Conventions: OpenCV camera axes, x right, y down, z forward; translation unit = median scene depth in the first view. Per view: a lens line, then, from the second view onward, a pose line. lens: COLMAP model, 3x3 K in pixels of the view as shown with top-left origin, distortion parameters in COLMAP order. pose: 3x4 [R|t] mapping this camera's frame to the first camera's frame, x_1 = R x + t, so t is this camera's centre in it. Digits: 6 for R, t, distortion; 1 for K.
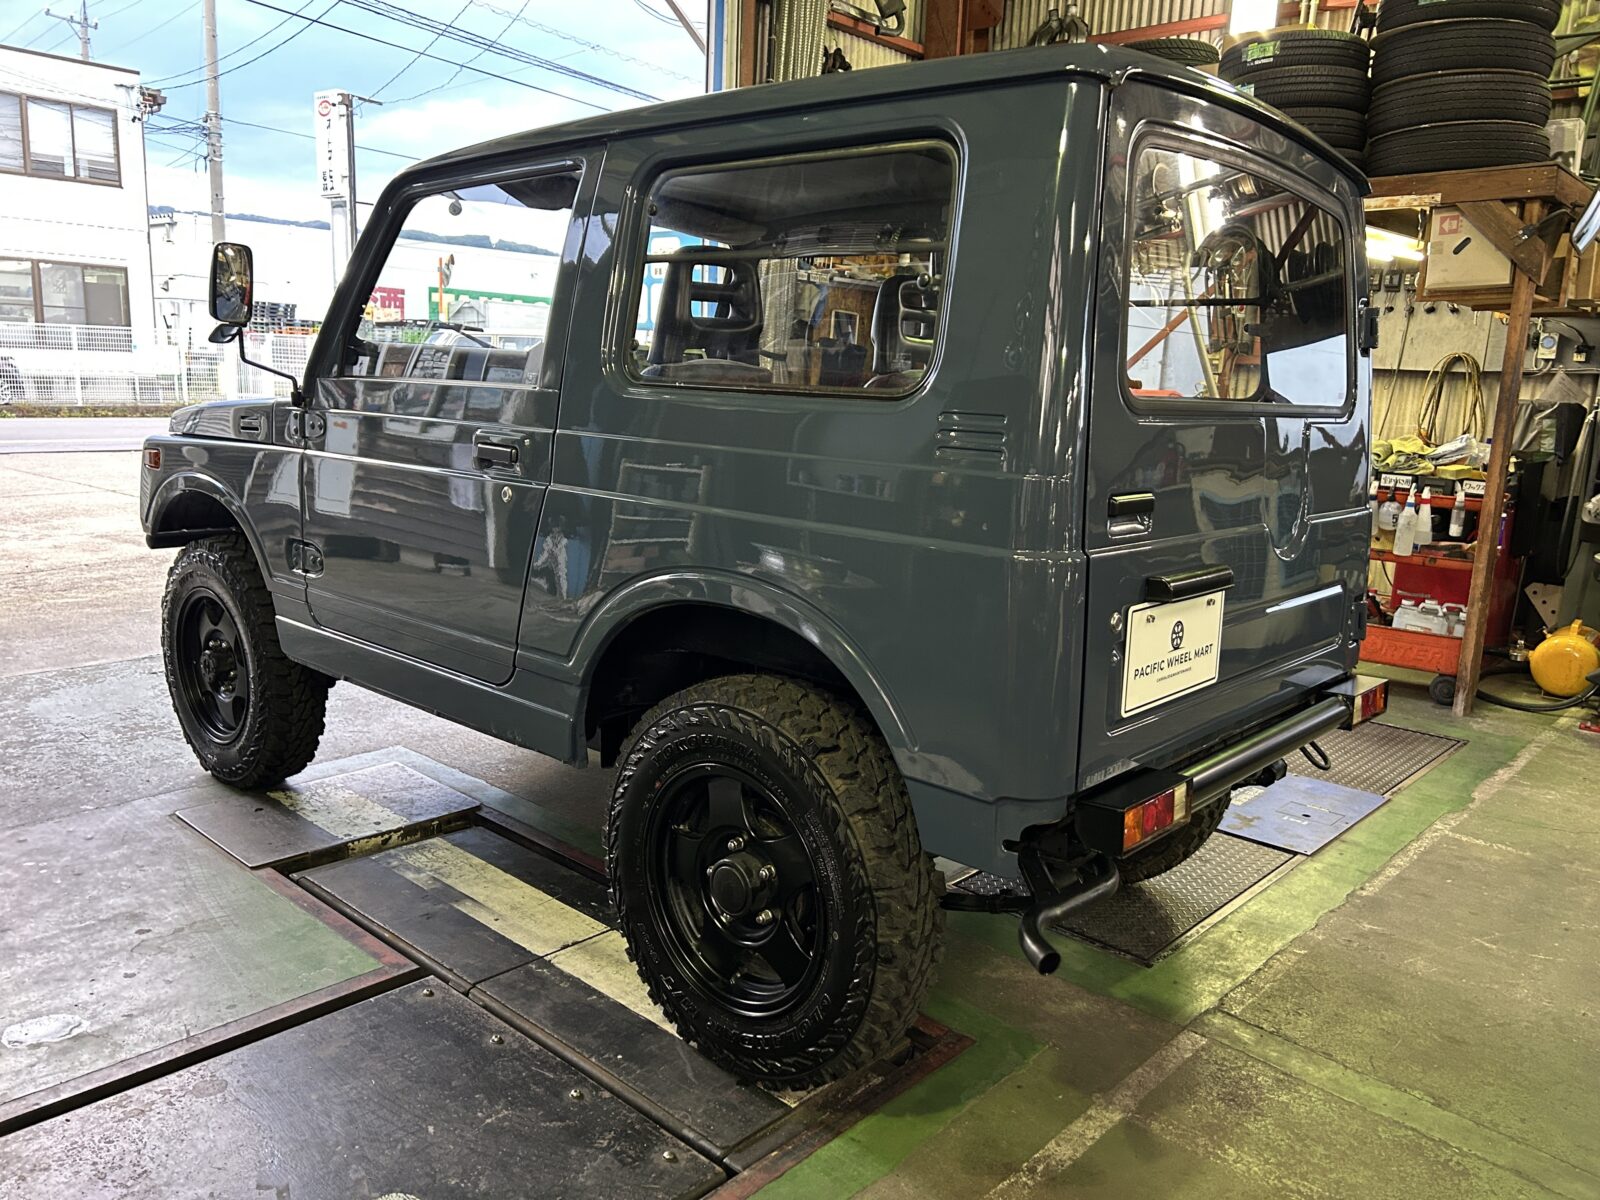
lens RADIAL K [[1201.1, 0, 808.4], [0, 1201.1, 610.1], [0, 0, 1]] dist [0.061928, -0.069853]
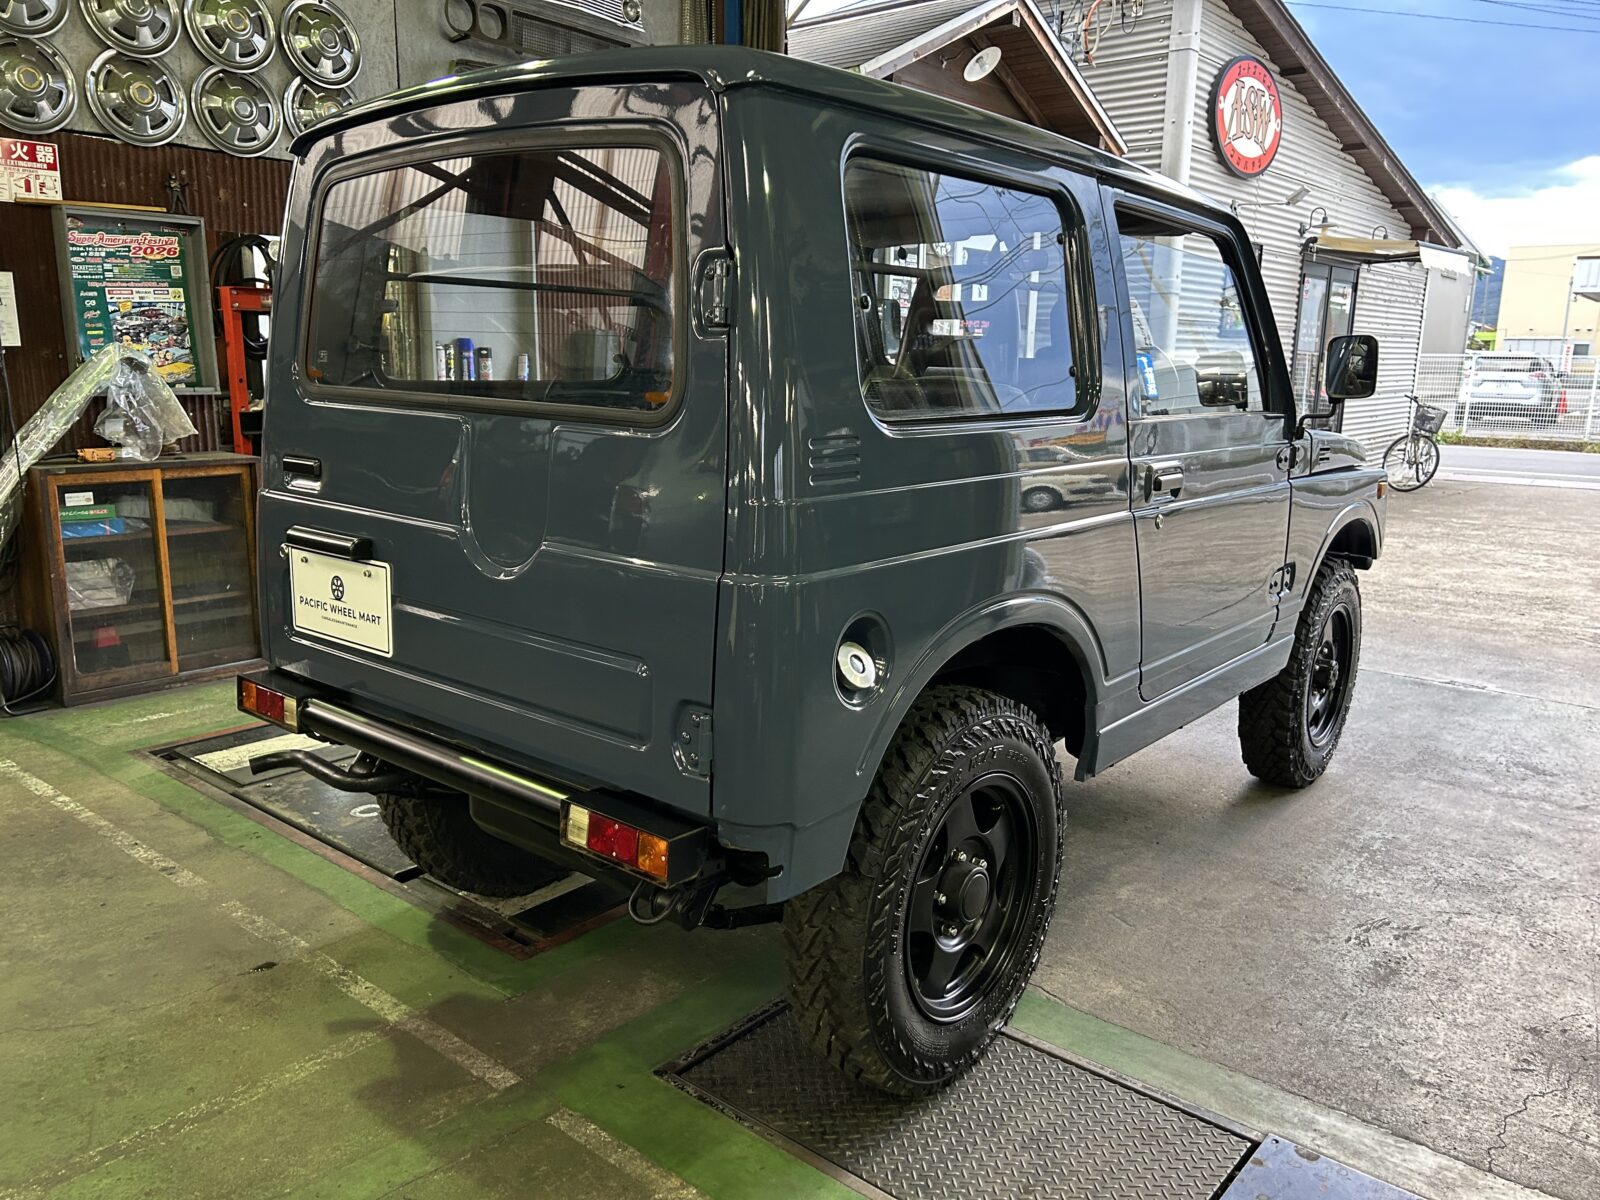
lens RADIAL K [[1201.1, 0, 813.0], [0, 1201.1, 614.1], [0, 0, 1]] dist [0.061928, -0.069853]
pose [[0.046032, 0.172619, -0.983912, 0.940814], [-0.210367, 0.964543, 0.159379, -0.151038], [0.976538, 0.199646, 0.080714, 0.864115]]
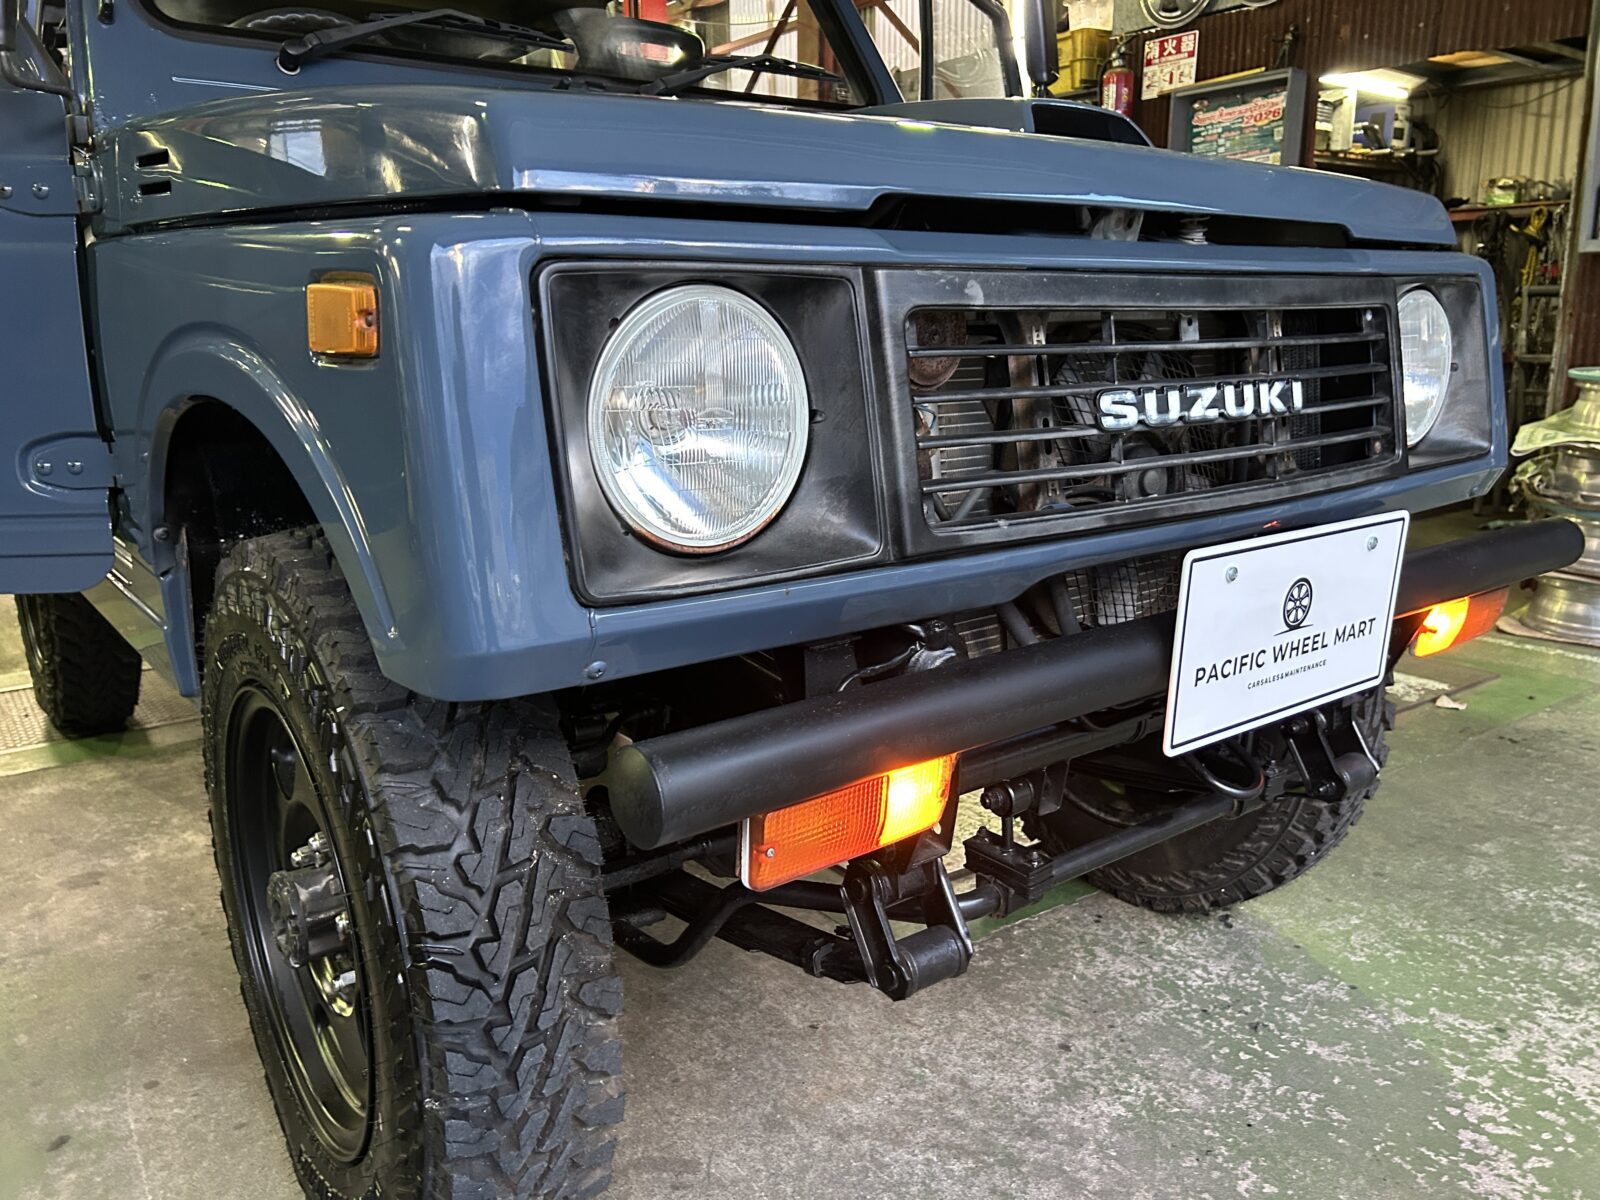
lens RADIAL K [[1201.1, 0, 798.0], [0, 1201.1, 601.2], [0, 0, 1]] dist [0.061928, -0.069853]
pose [[-0.980514, -0.076646, 0.180880, -0.481257], [0.005127, 0.910451, 0.413584, -0.252935], [-0.196382, 0.406452, -0.892317, 1.773217]]
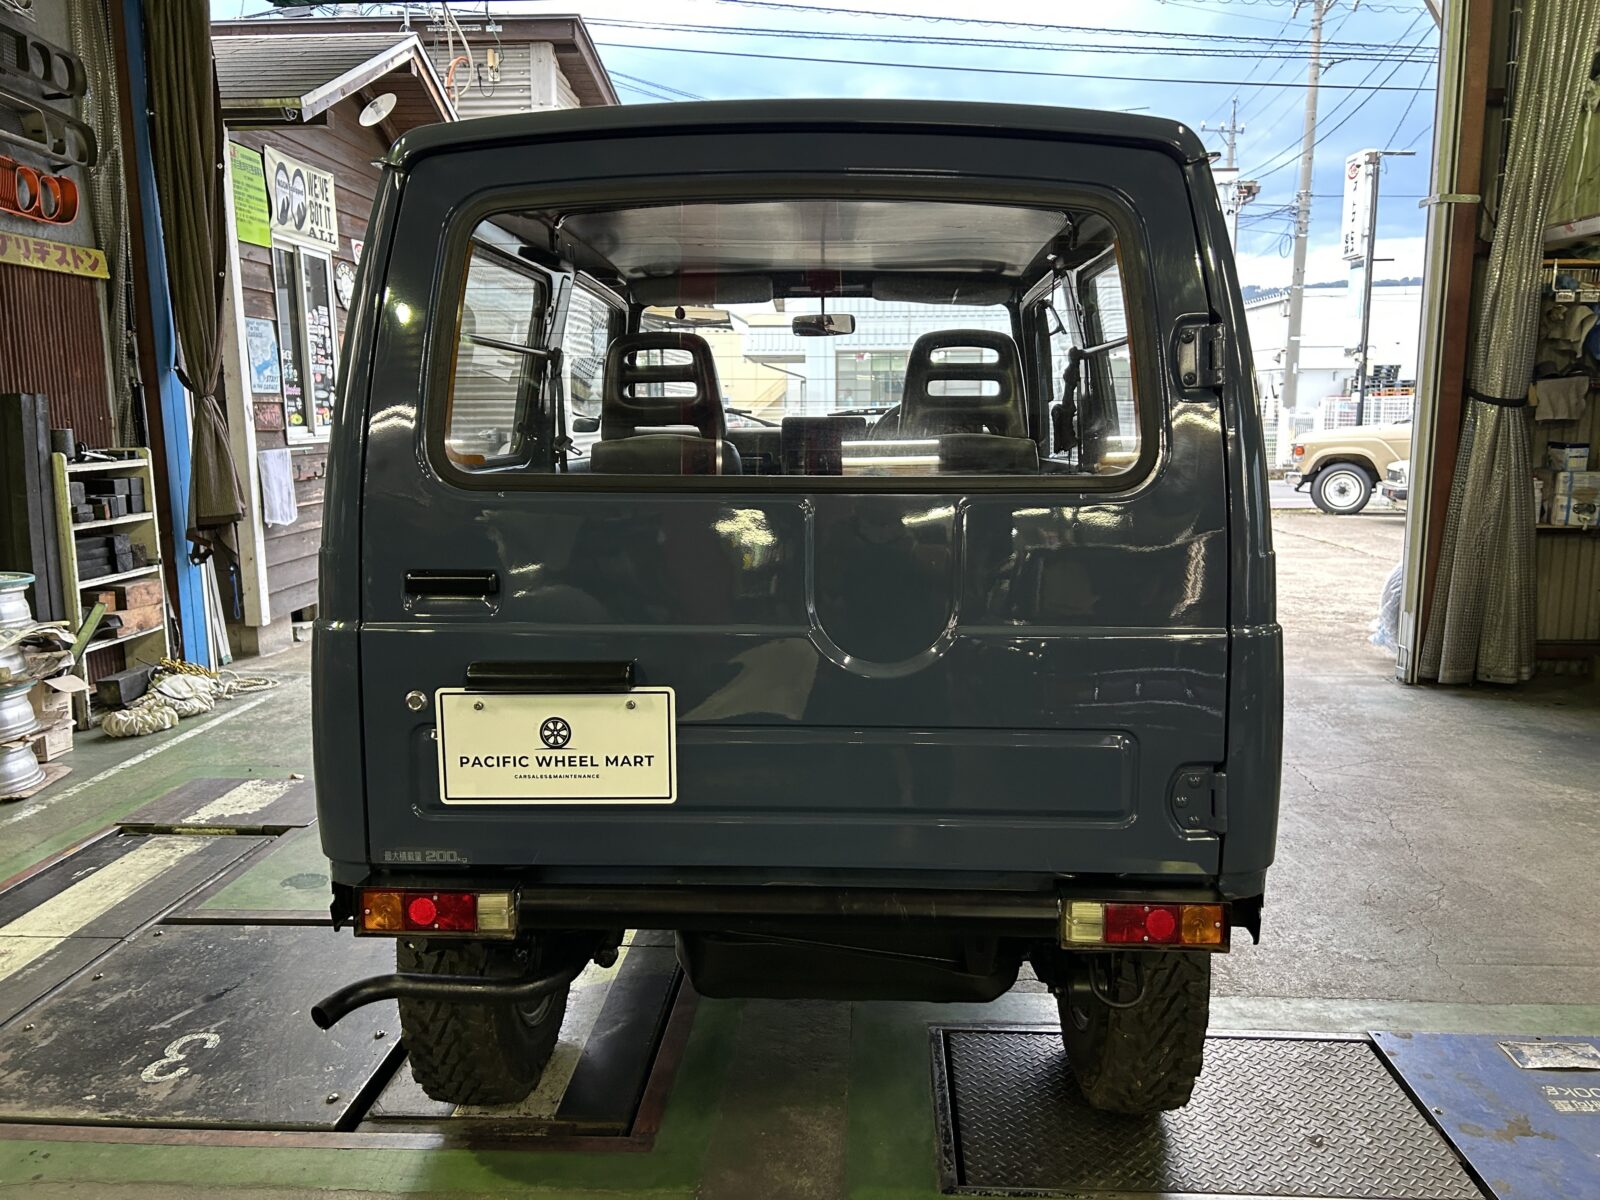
lens RADIAL K [[1201.1, 0, 816.9], [0, 1201.1, 609.3], [0, 0, 1]] dist [0.061928, -0.069853]
pose [[0.635774, 0.079333, -0.767787, 0.705577], [-0.117773, 0.993028, 0.005083, -0.062311], [0.762837, 0.087193, 0.640685, 0.360539]]
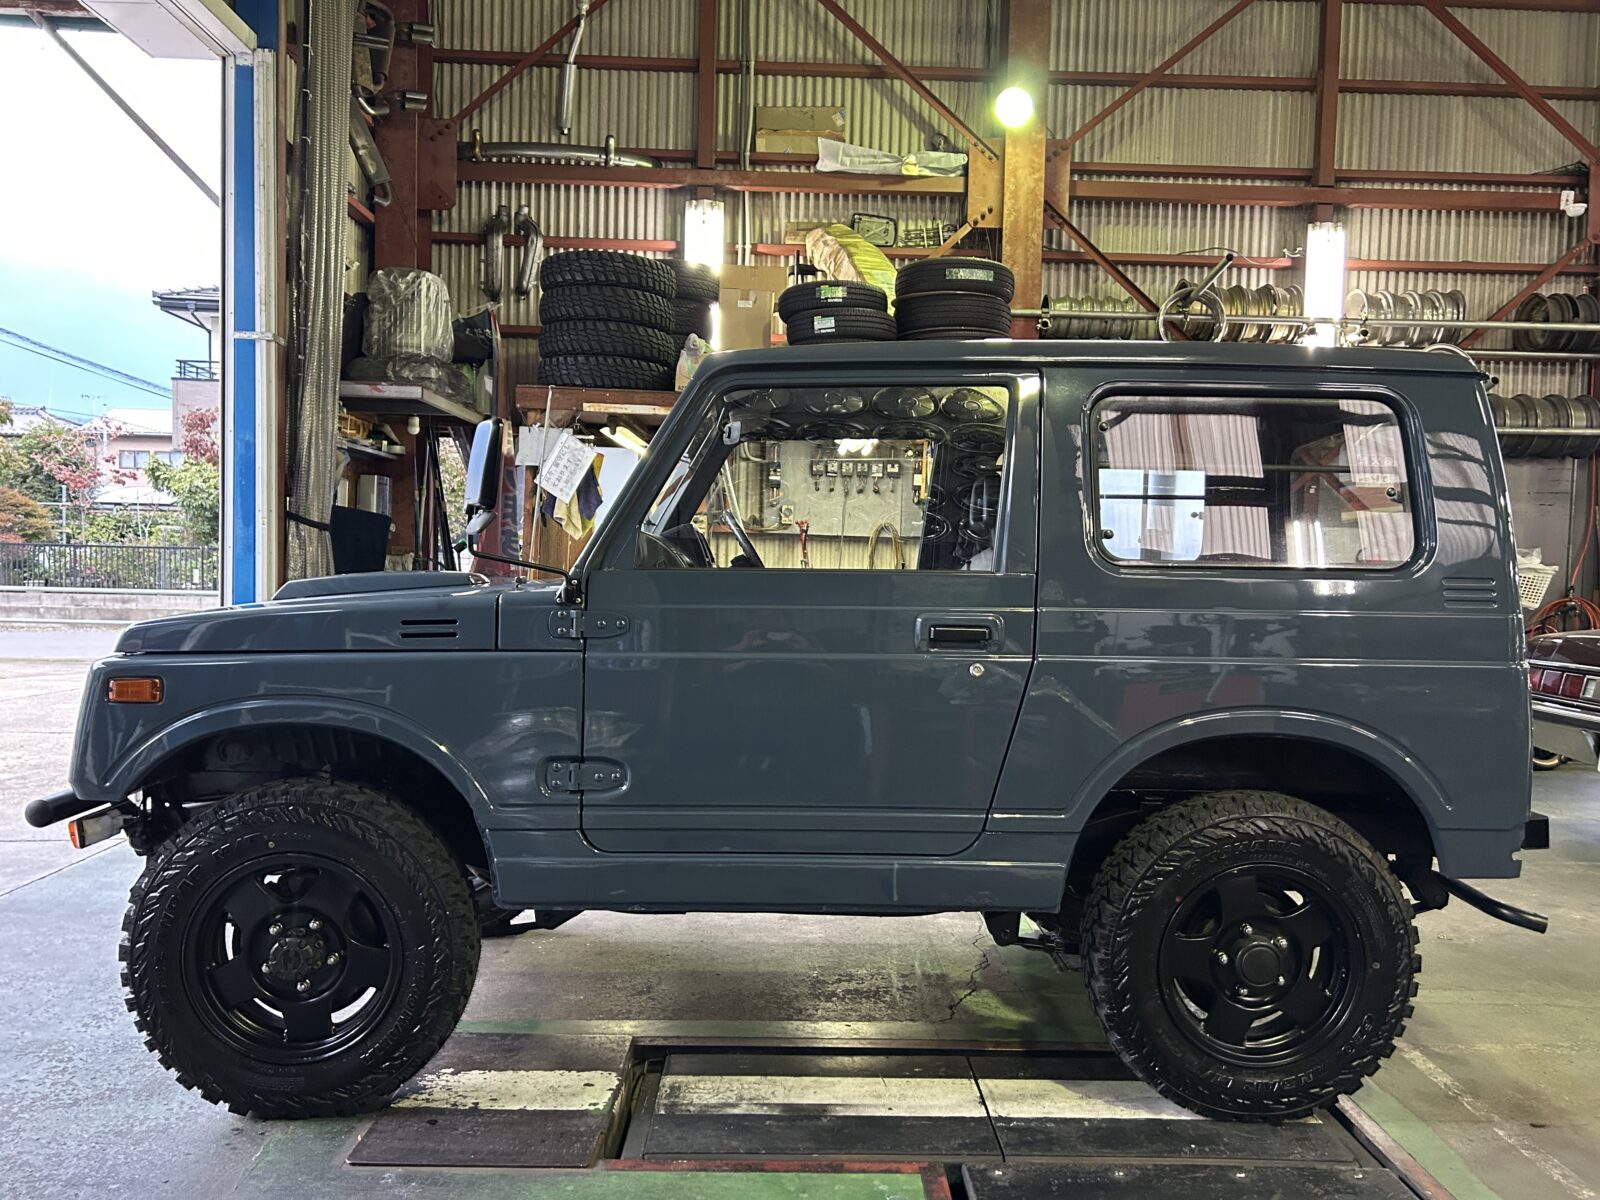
lens RADIAL K [[1201.1, 0, 810.8], [0, 1201.1, 619.1], [0, 0, 1]] dist [0.061928, -0.069853]
pose [[0.725164, -0.061185, 0.685852, -0.878125], [0.144030, 0.987489, -0.064192, -0.075488], [-0.673344, 0.145333, 0.724904, 0.254096]]
